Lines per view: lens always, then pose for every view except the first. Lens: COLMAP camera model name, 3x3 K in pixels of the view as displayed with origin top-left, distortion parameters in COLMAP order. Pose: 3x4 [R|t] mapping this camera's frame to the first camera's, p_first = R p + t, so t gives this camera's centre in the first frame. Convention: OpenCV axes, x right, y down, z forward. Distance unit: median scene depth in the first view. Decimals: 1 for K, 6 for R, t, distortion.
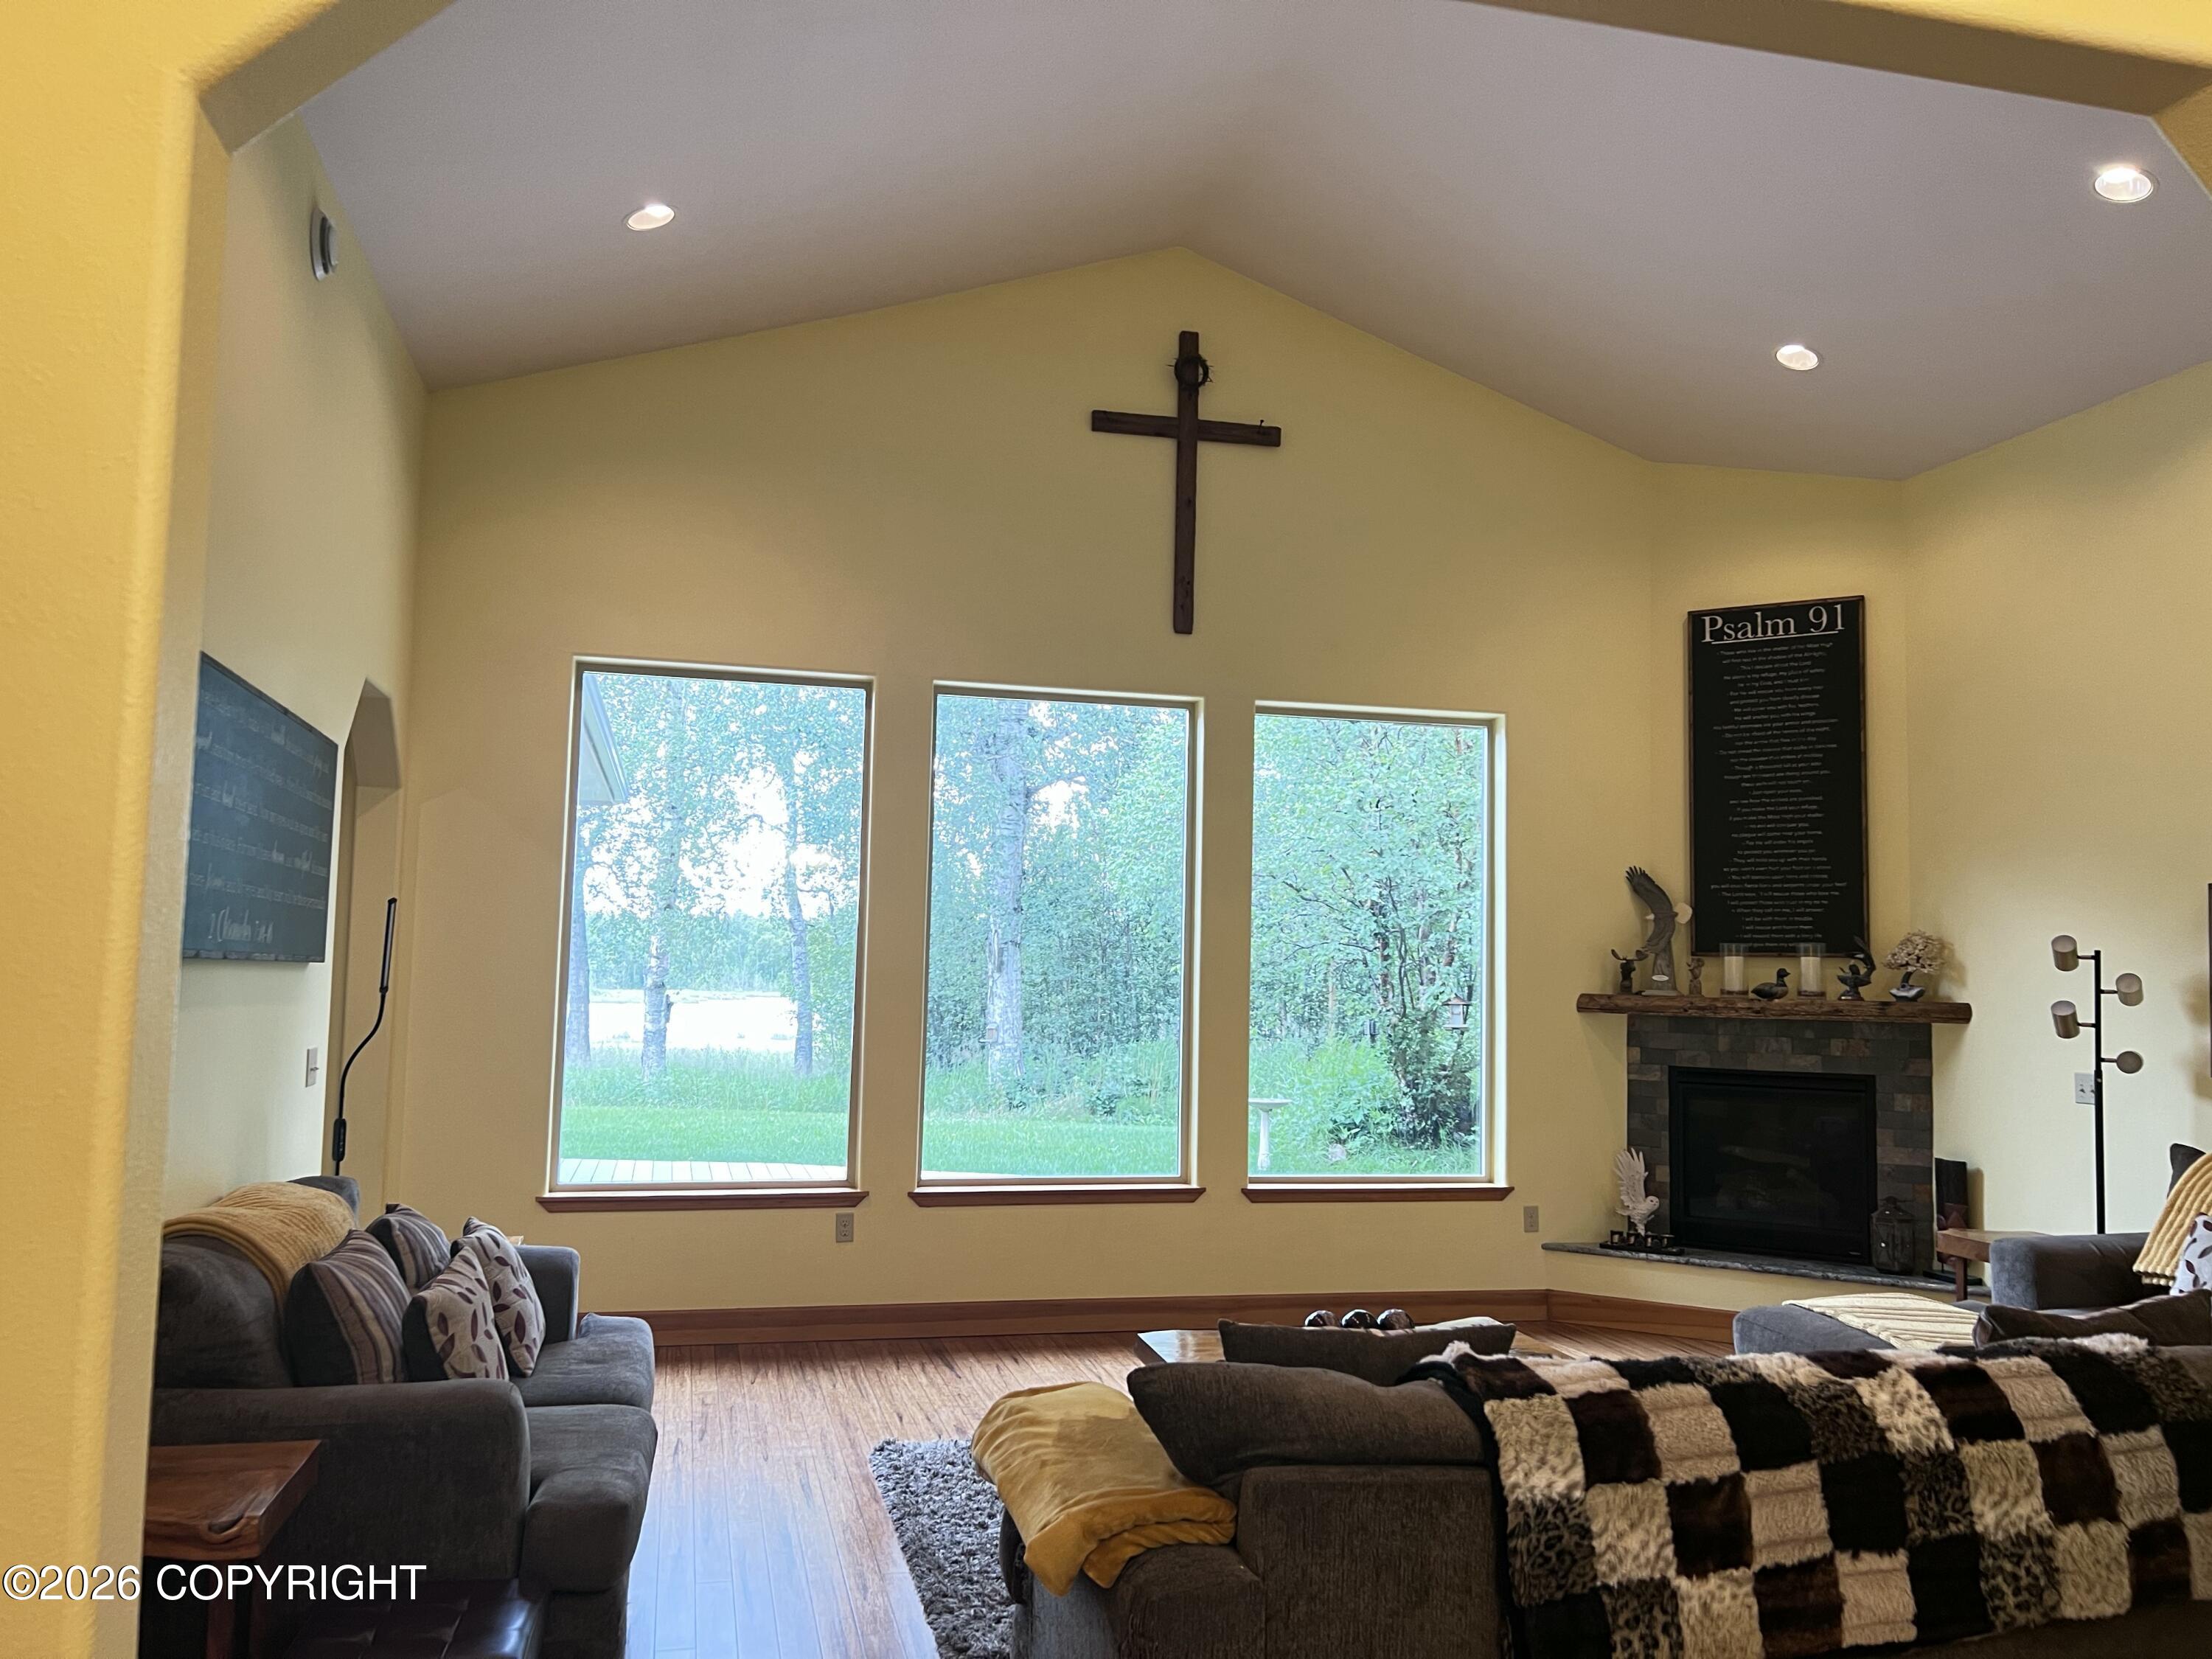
lens RADIAL K [[1667.4, 0, 1091.5], [0, 1667.4, 825.5], [0, 0, 1]] dist [0.001939, -0.004242]
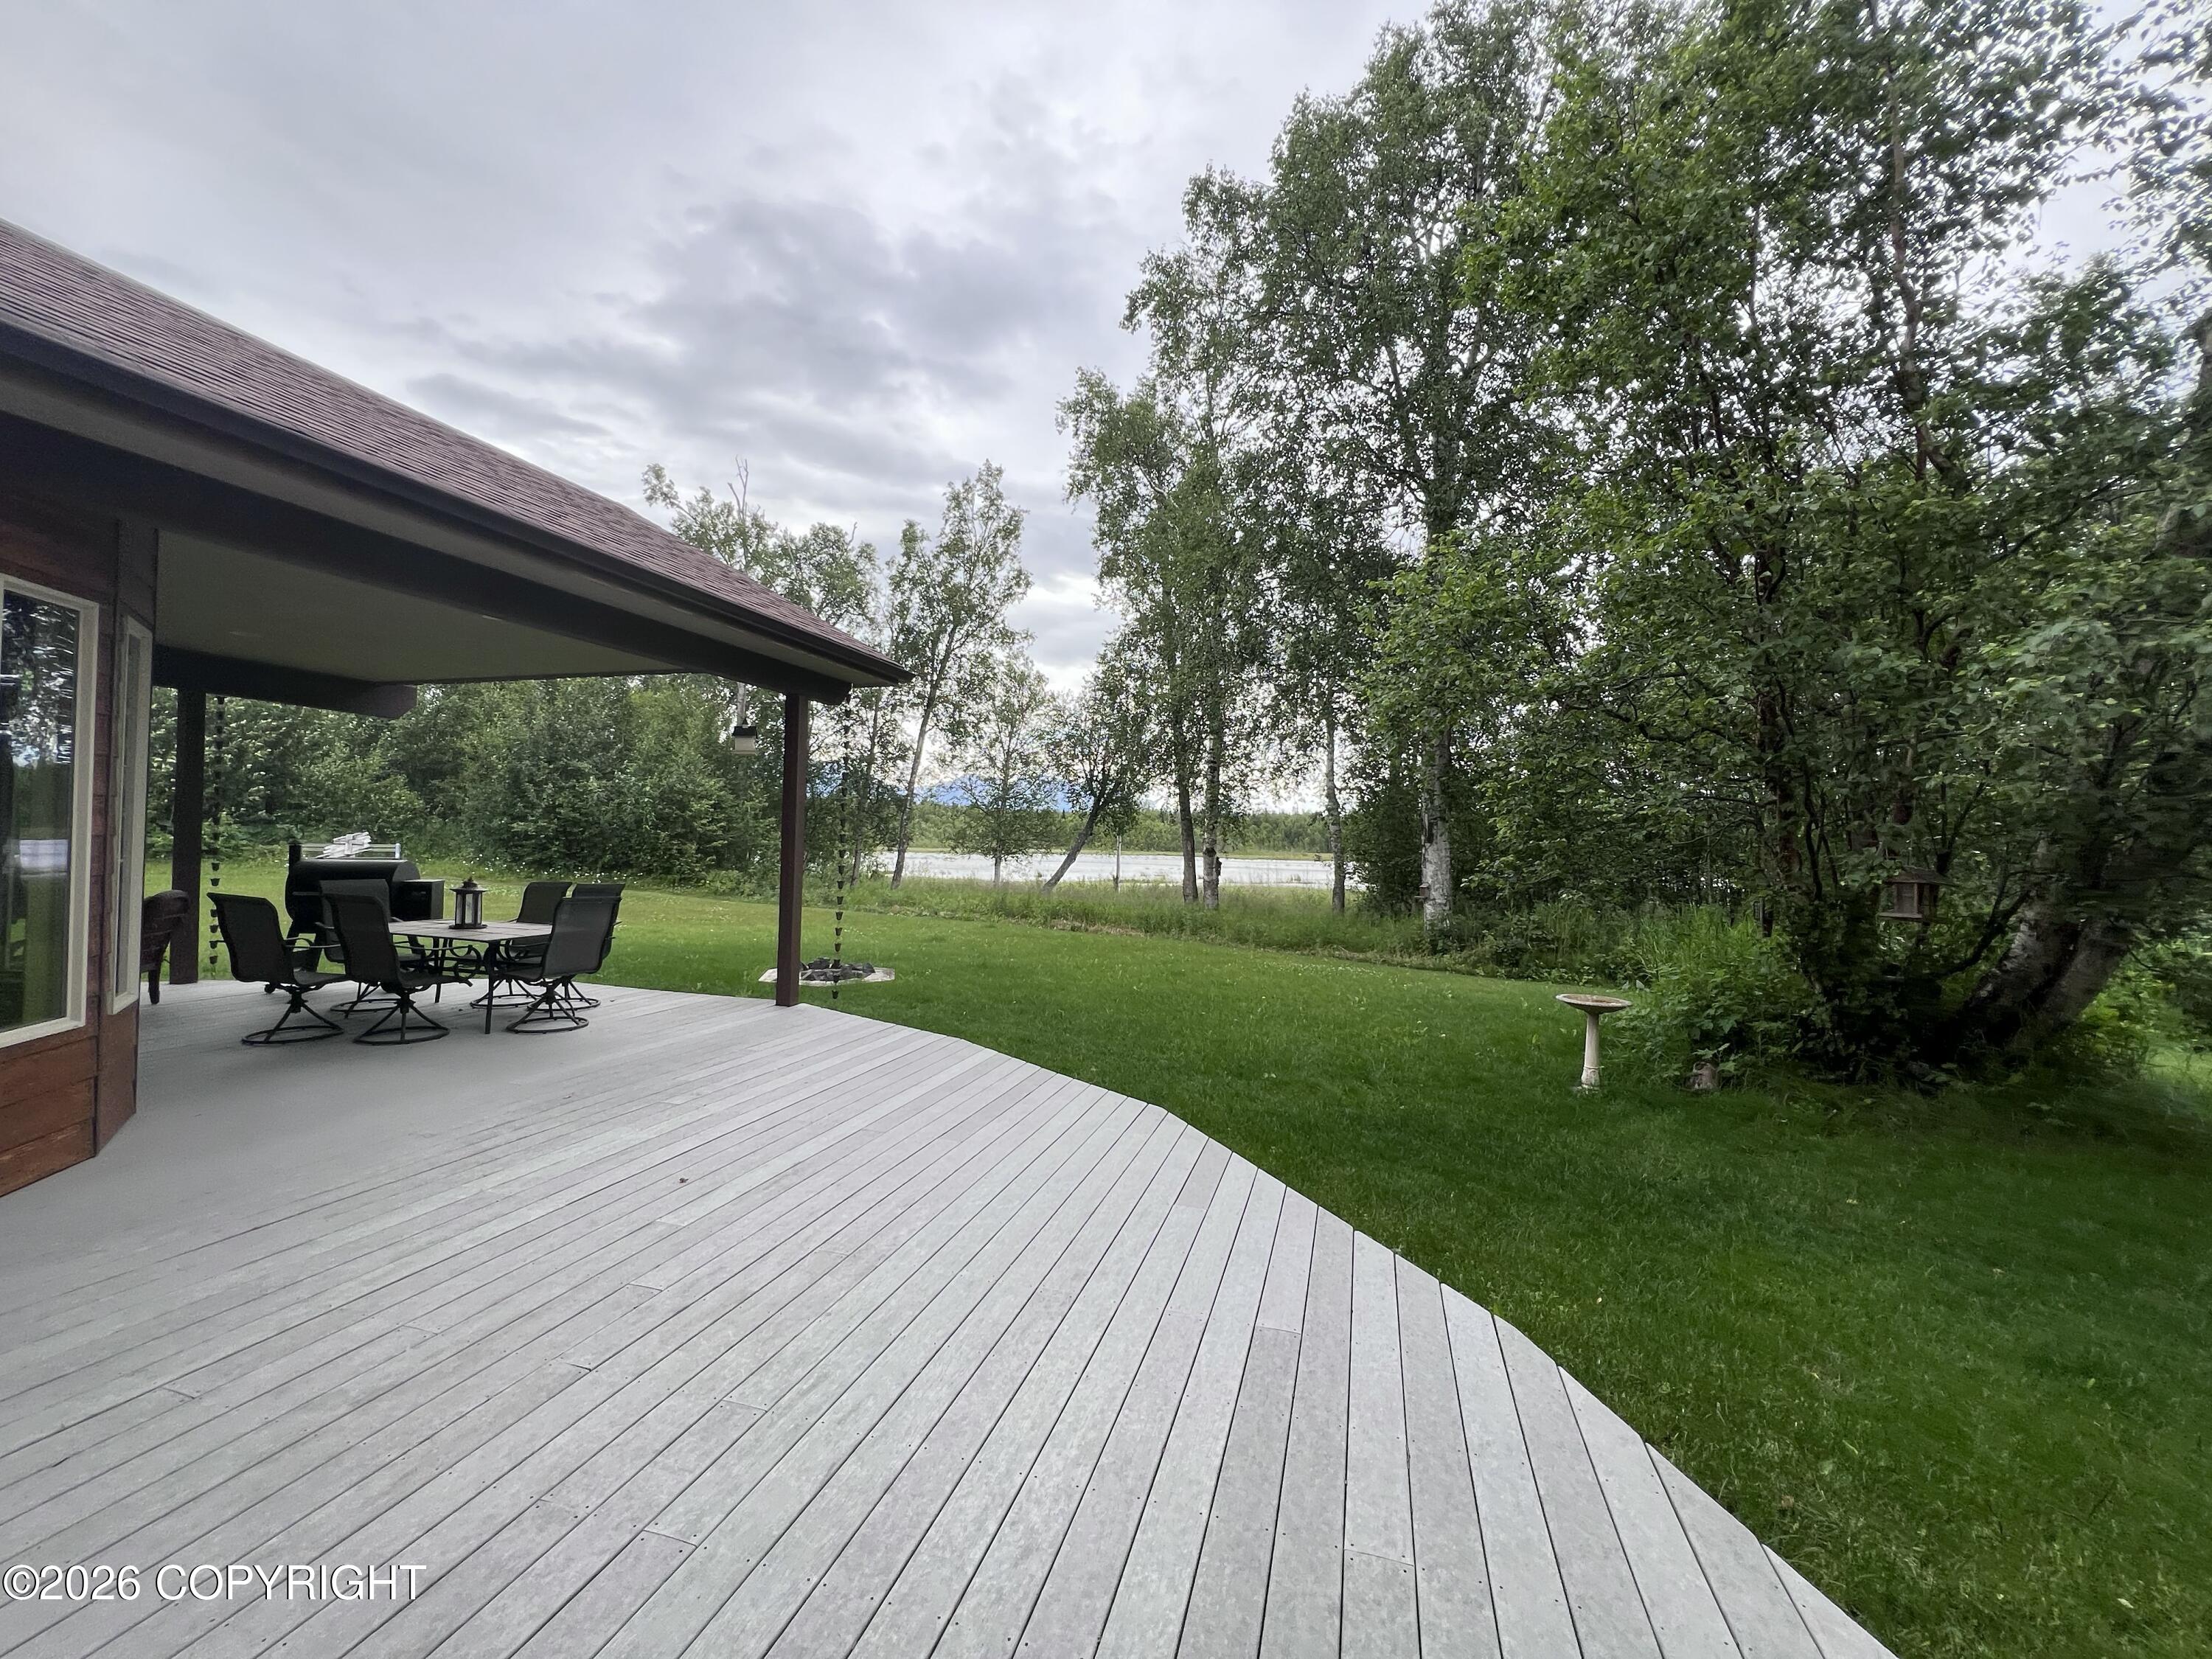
lens RADIAL K [[896.8, 0, 1106.0], [0, 896.8, 829.5], [0, 0, 1]] dist [-0.000368, -0.000082]
pose [[0.867798, -0.002187, -0.496913, 0.222024], [0.036117, 0.997623, 0.058683, 0.102009], [0.495604, -0.068872, 0.865814, 1.015131]]
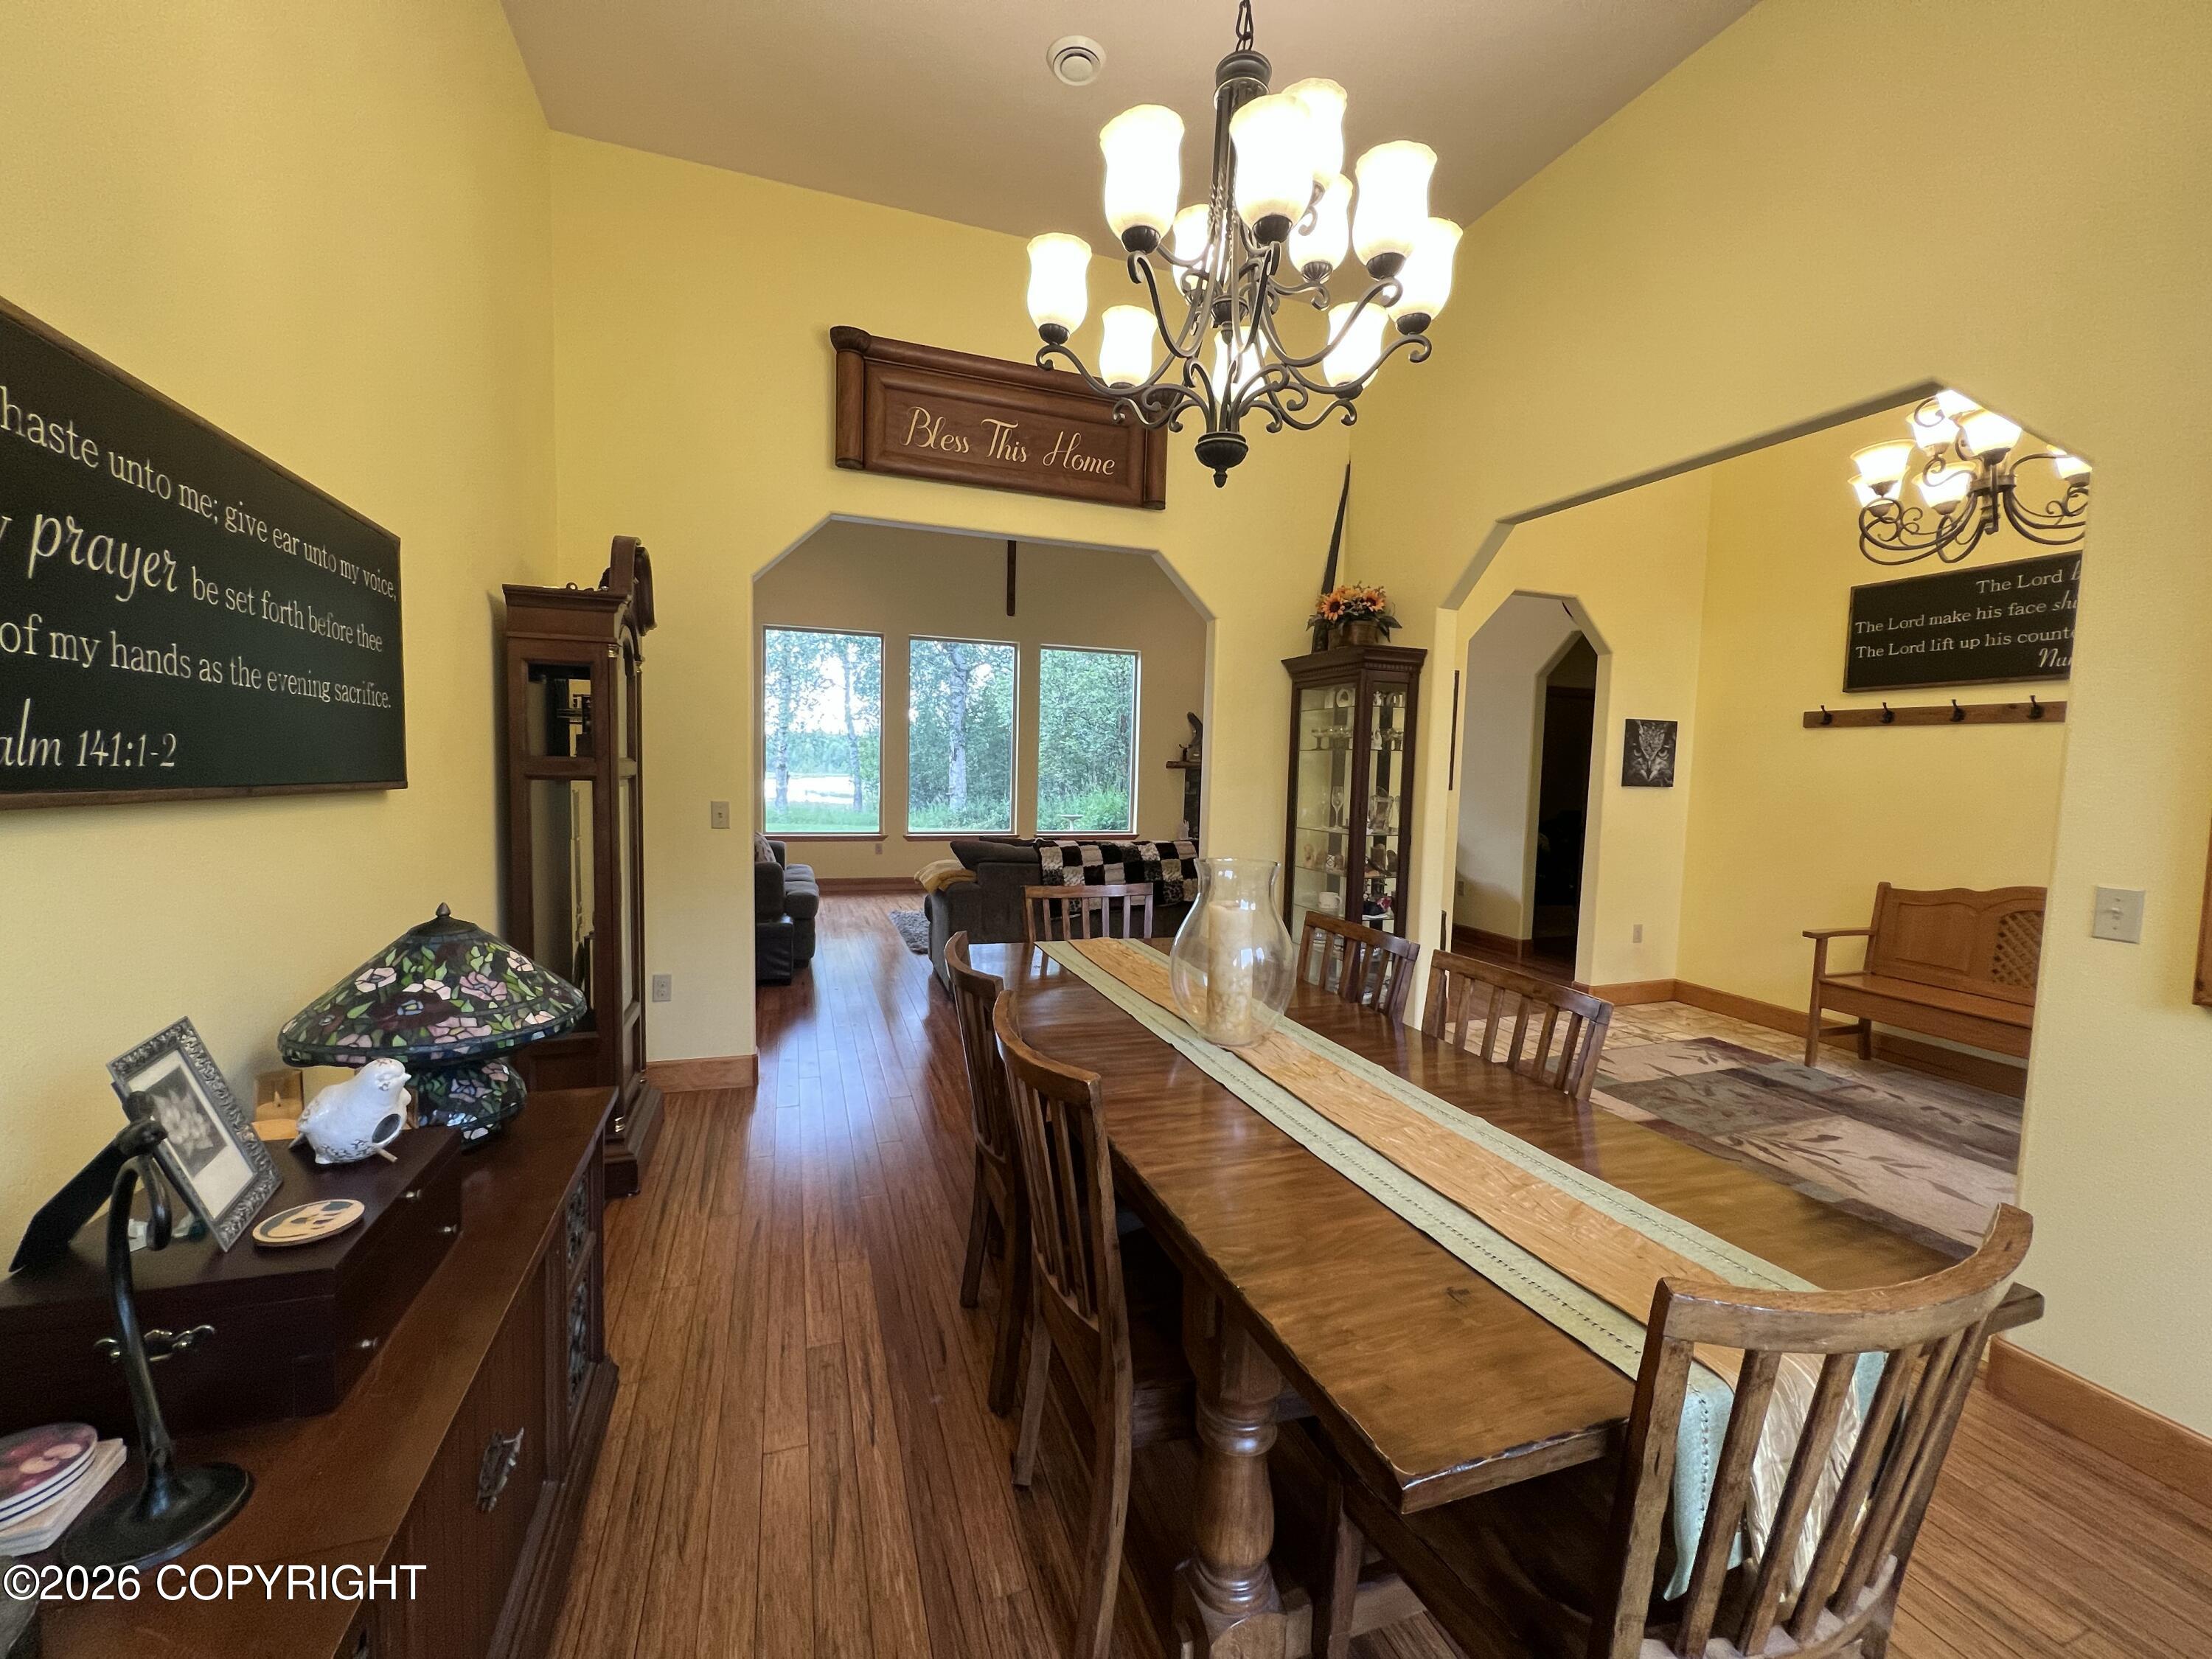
lens RADIAL K [[896.8, 0, 1106.0], [0, 896.8, 829.5], [0, 0, 1]] dist [-0.000368, -0.000082]
pose [[0.994779, -0.008712, 0.101676, 0.053574], [-0.007583, 0.987285, 0.158779, -0.013257], [-0.101766, -0.158721, 0.982065, -0.346860]]
